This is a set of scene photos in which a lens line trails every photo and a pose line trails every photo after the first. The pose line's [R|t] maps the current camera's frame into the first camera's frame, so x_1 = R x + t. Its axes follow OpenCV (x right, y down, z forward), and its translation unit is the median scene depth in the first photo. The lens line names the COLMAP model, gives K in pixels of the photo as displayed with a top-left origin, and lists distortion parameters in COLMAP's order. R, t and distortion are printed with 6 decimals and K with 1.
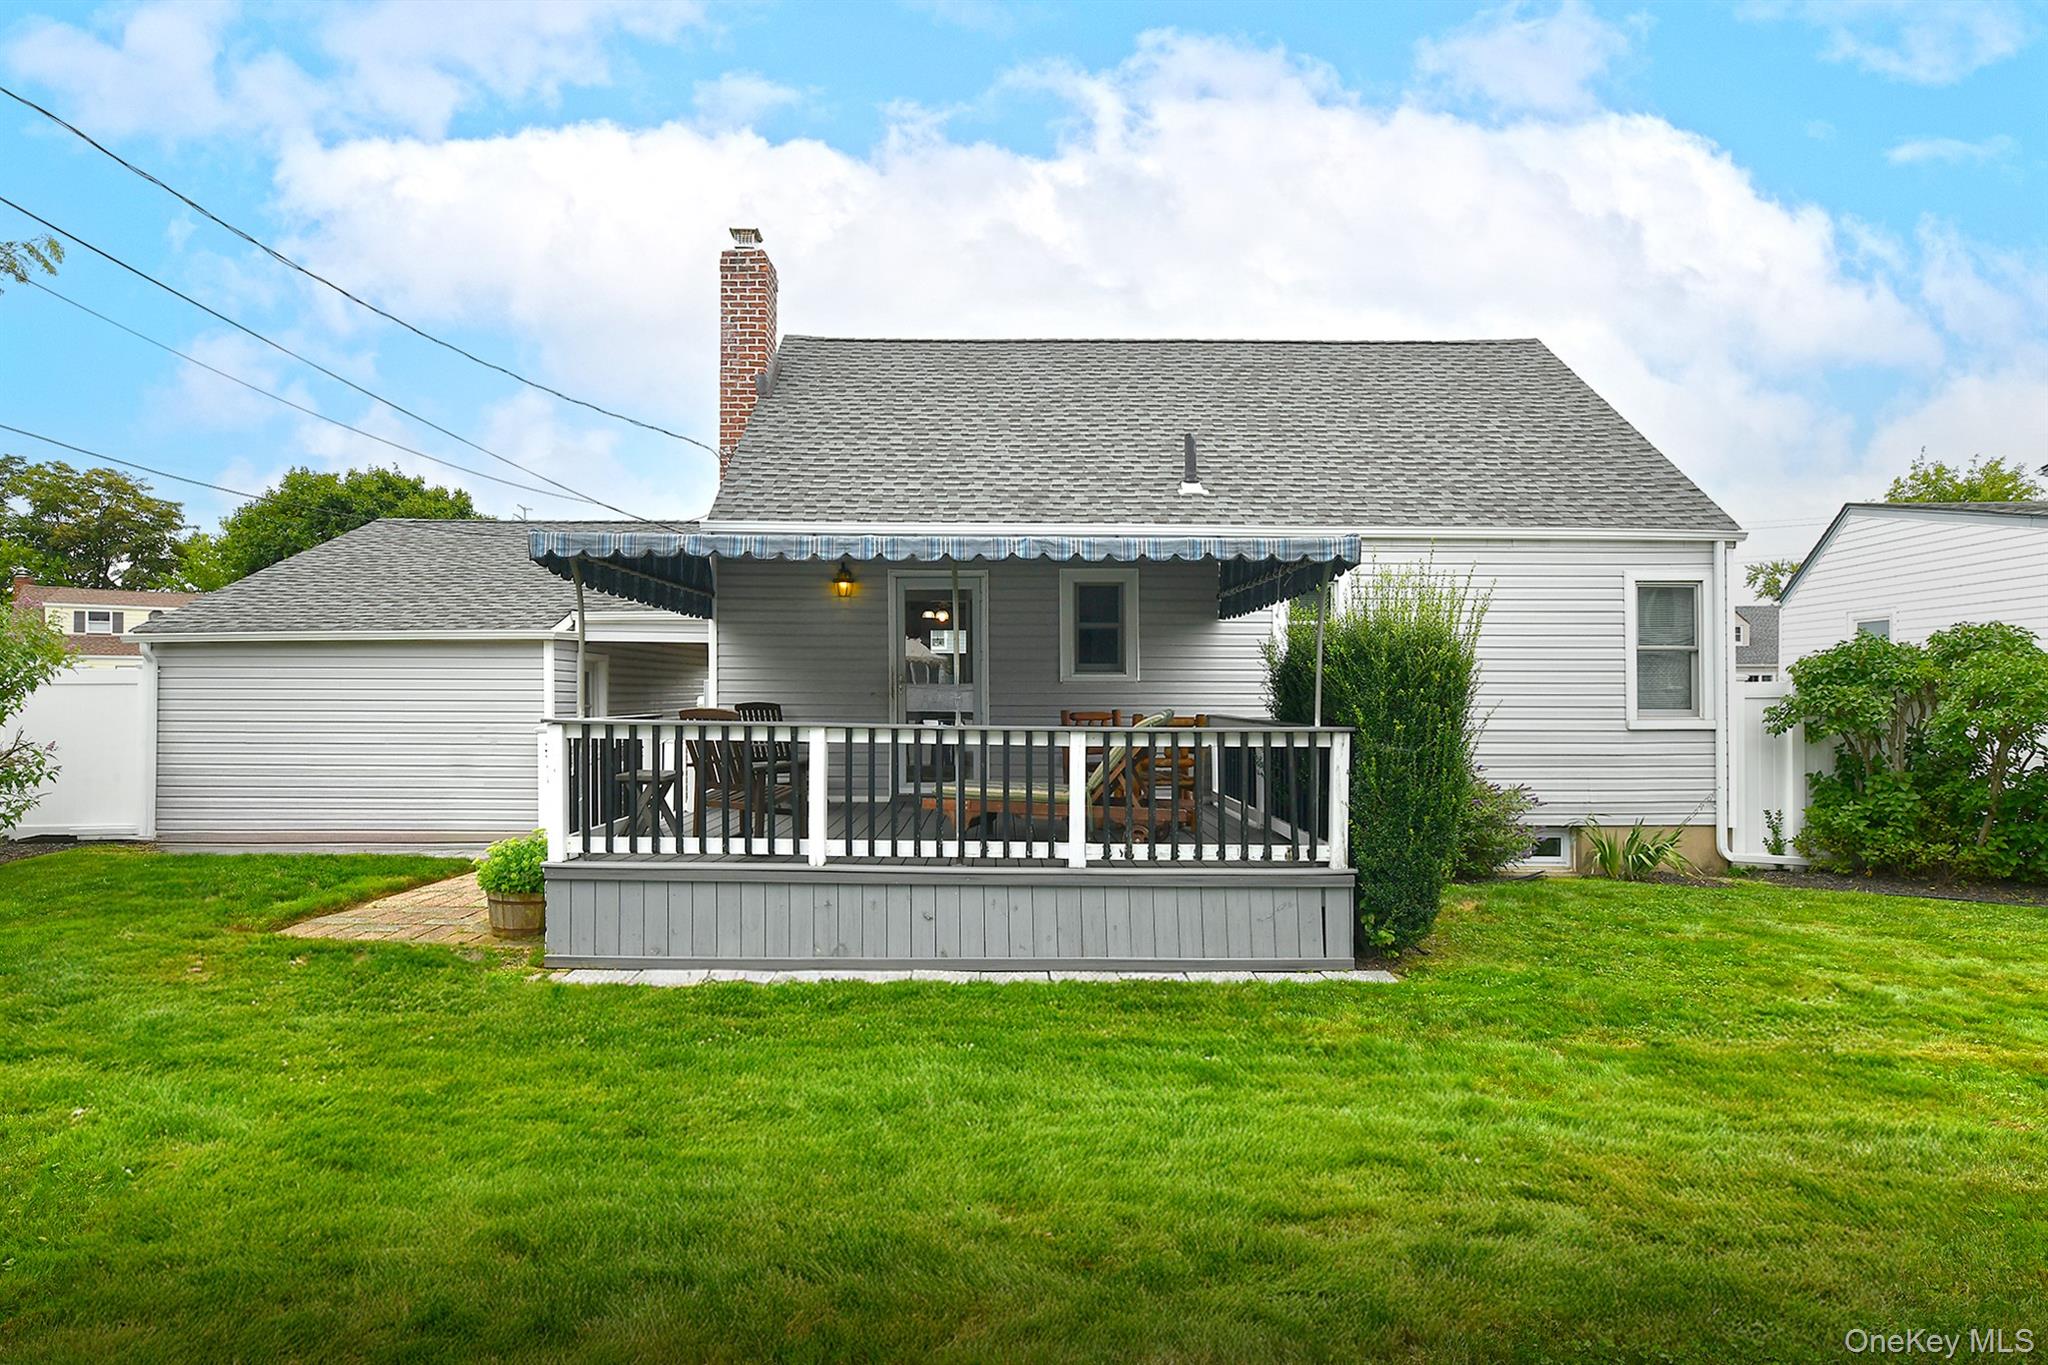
lens RADIAL K [[1024.1, 0, 1022.4], [0, 1024.1, 695.7], [0, 0, 1]] dist [-0.000944, -0.000184]
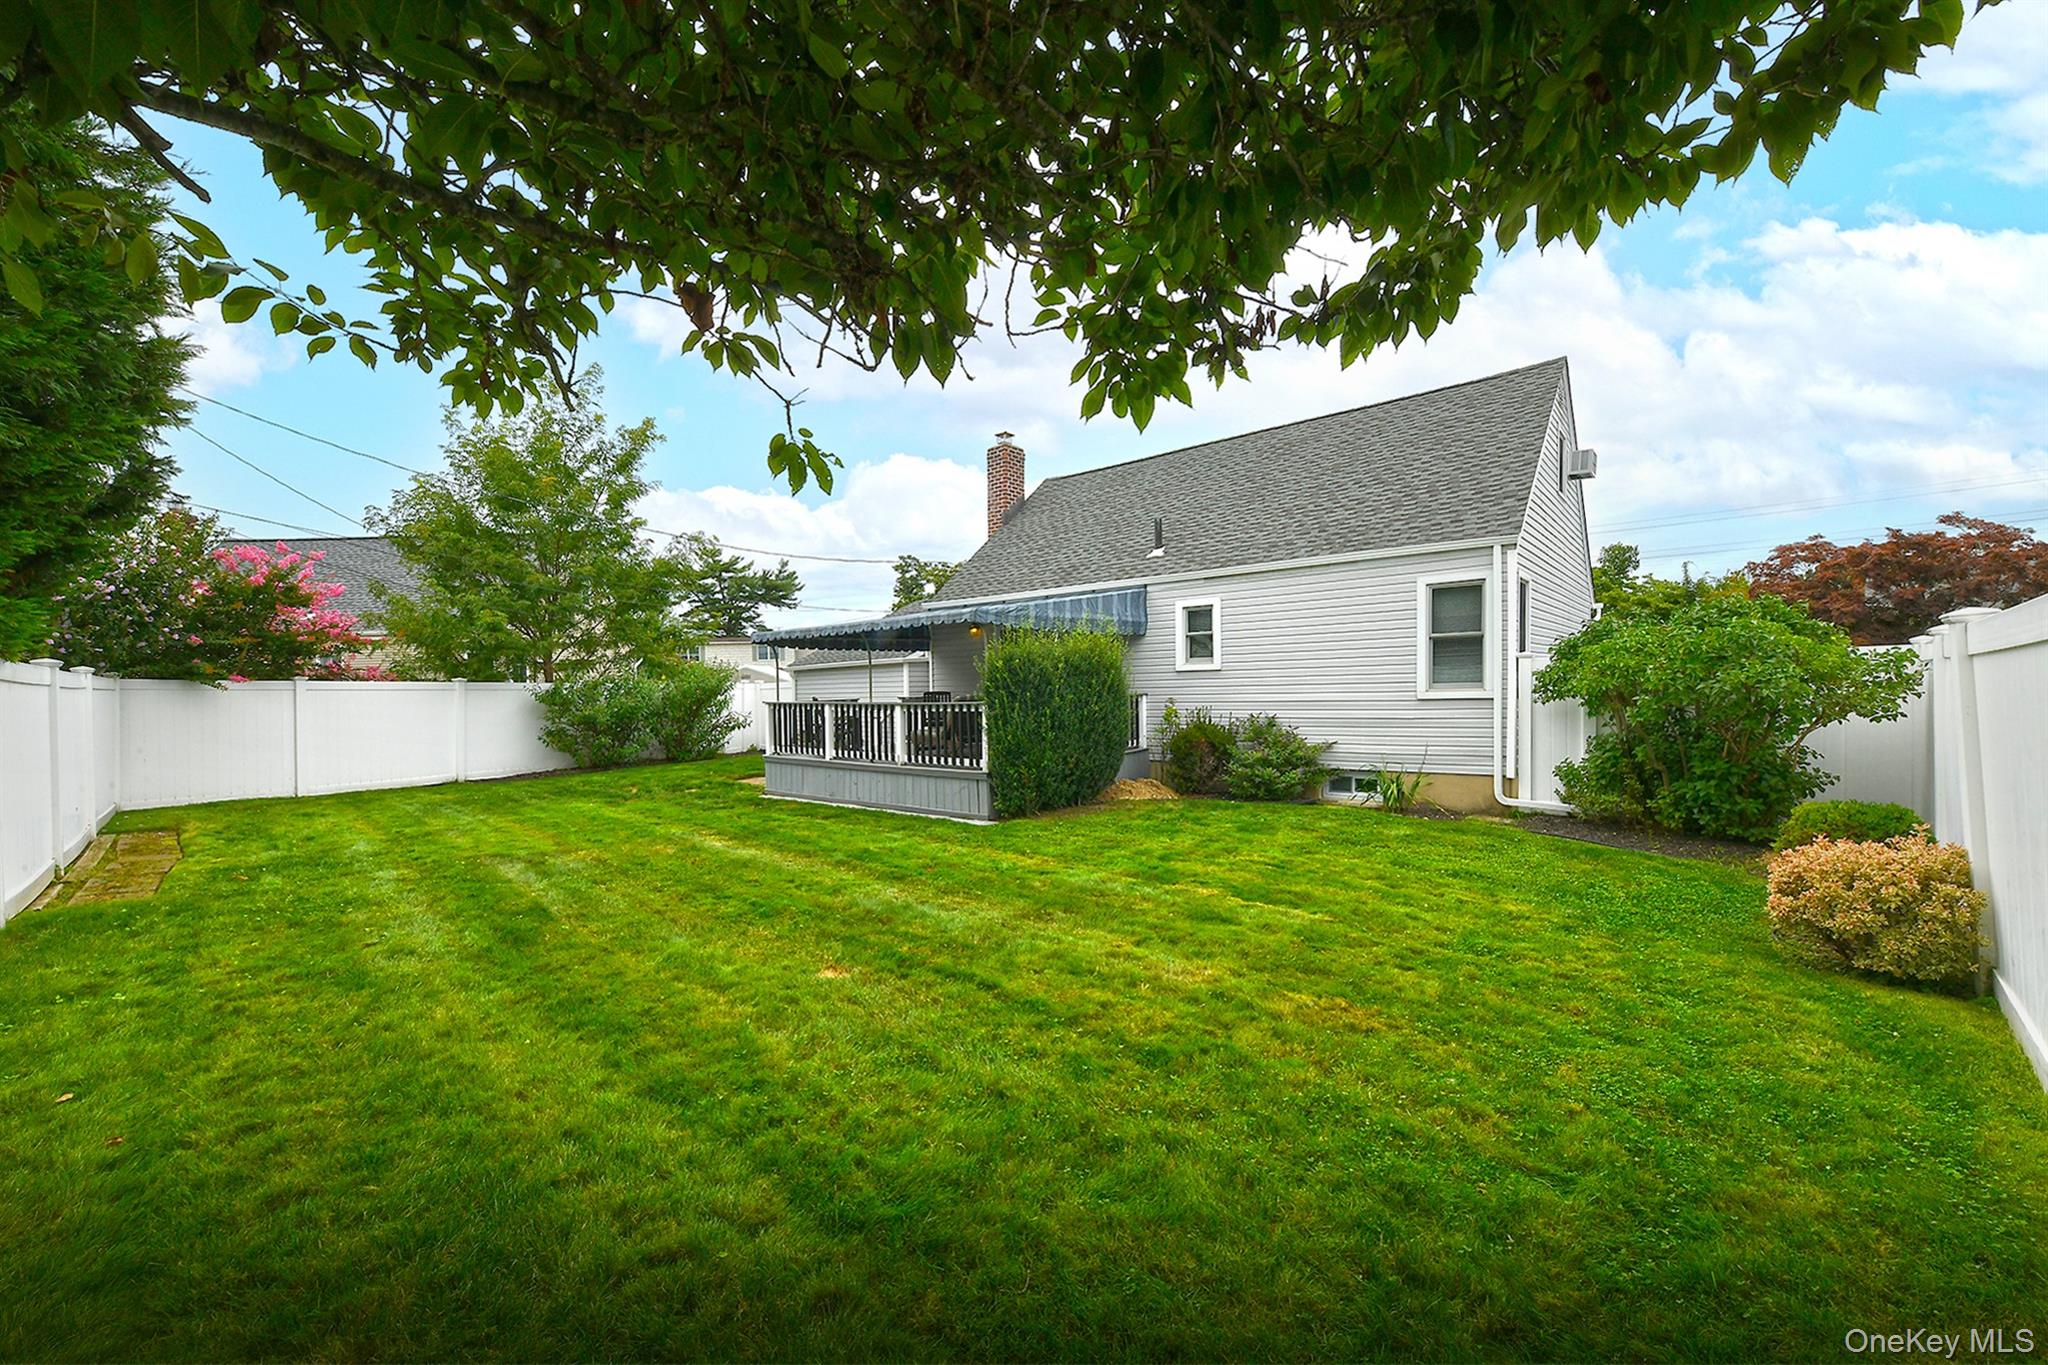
lens RADIAL K [[805.1, 0, 1024.0], [0, 805.1, 682.5], [0, 0, 1]] dist [0.001270, 0.000063]
pose [[0.764575, -0.026547, -0.643987, 0.872823], [0.030252, 0.999528, -0.005286, 0.001817], [0.643824, -0.015440, 0.765018, -0.110786]]
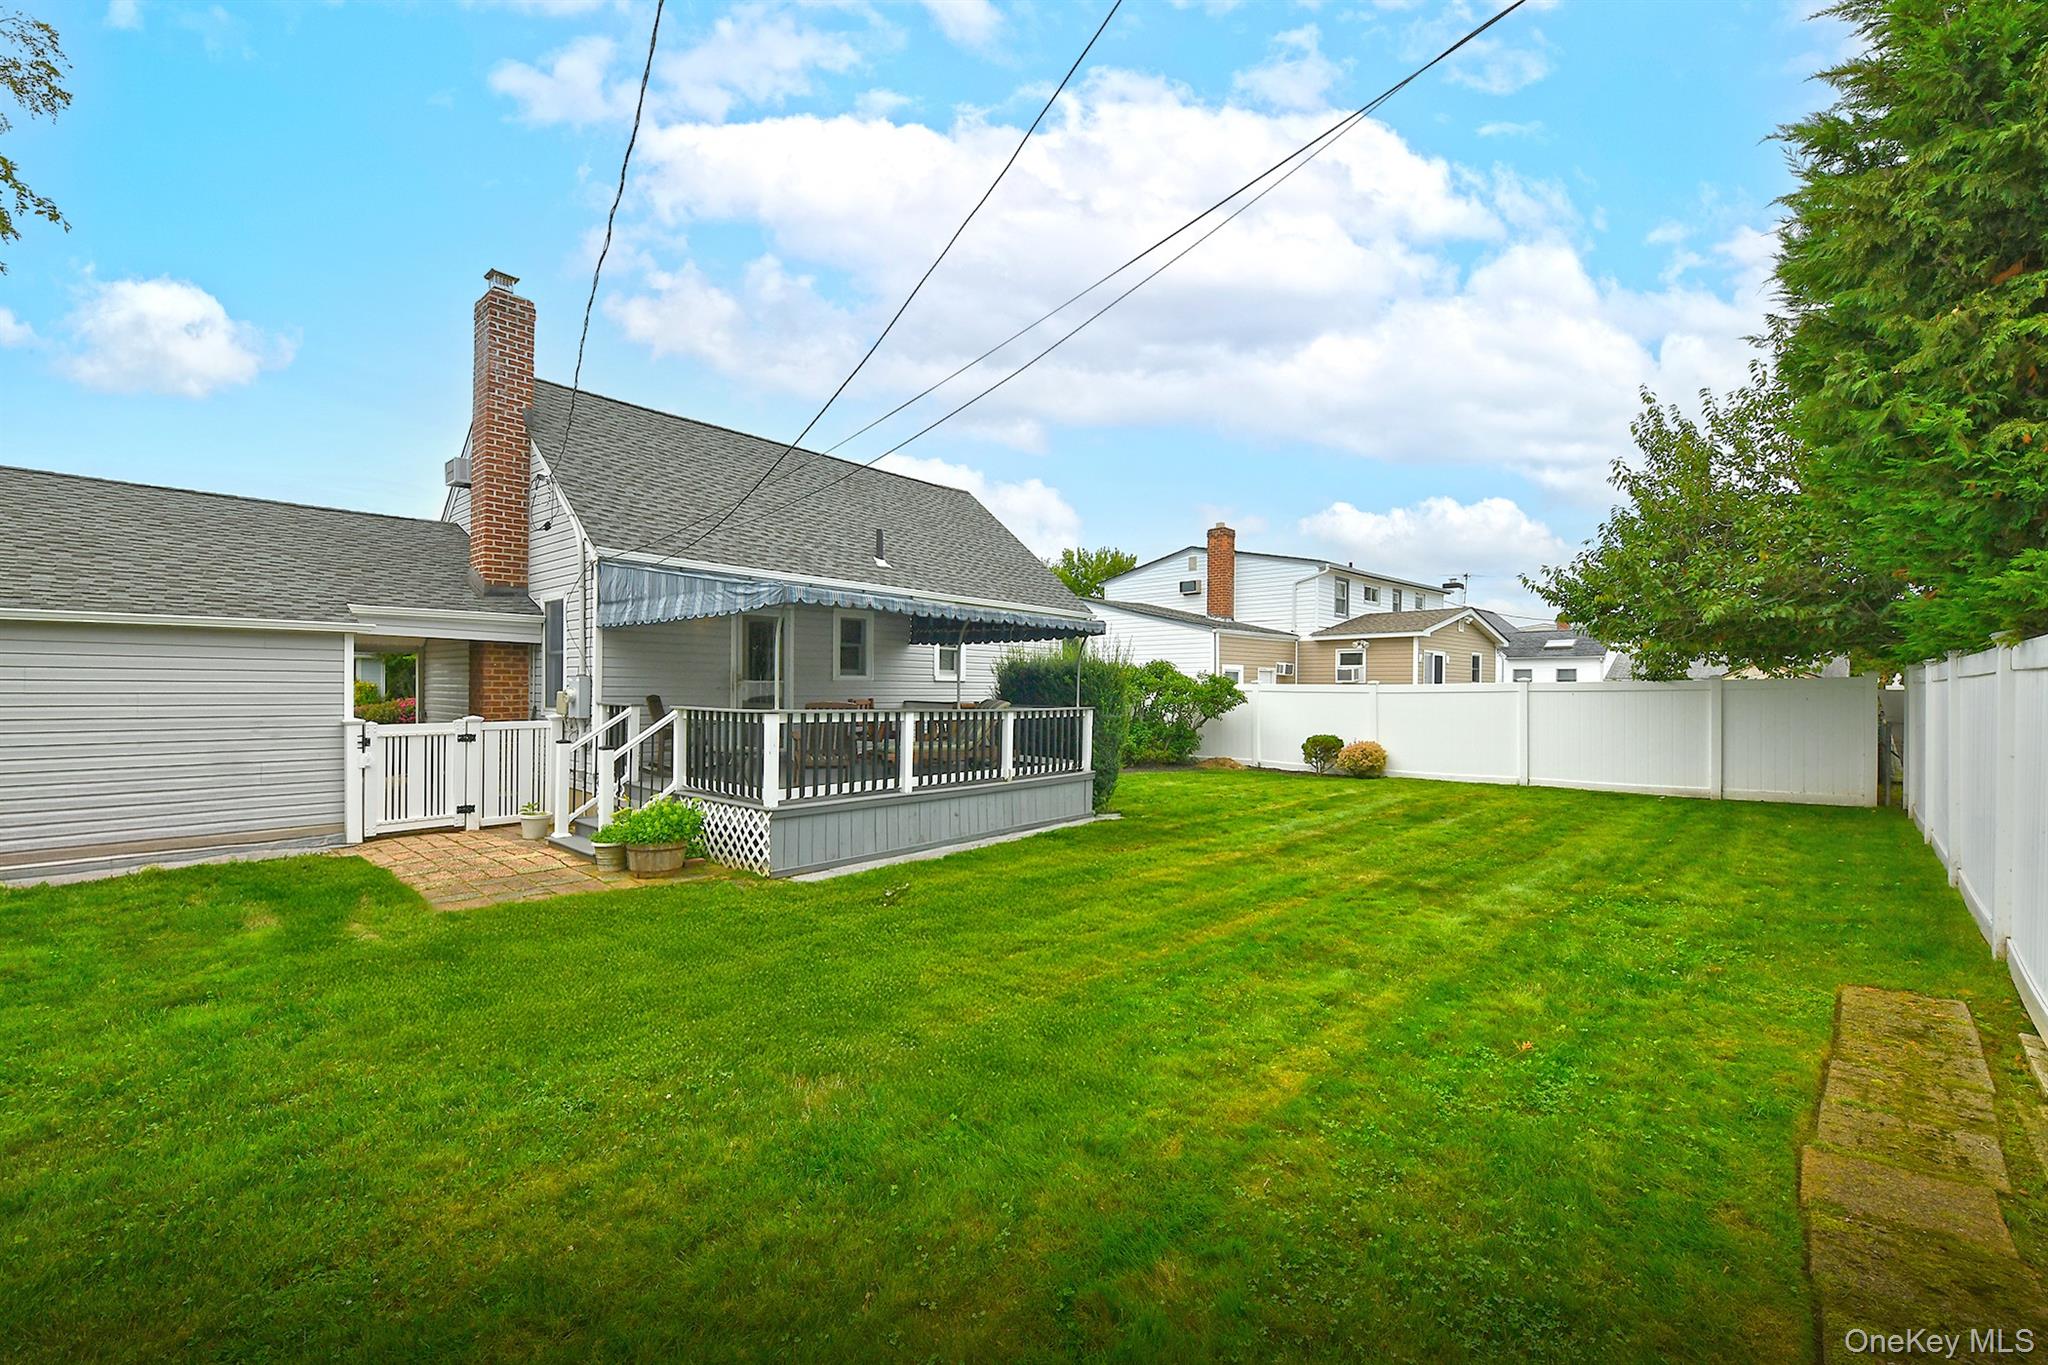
lens RADIAL K [[805.1, 0, 1024.0], [0, 805.1, 682.5], [0, 0, 1]] dist [0.001270, 0.000063]
pose [[0.655821, 0.006036, 0.754892, -0.704497], [-0.009304, 0.999957, 0.000087, -0.013781], [-0.754859, -0.007080, 0.655849, -0.020955]]
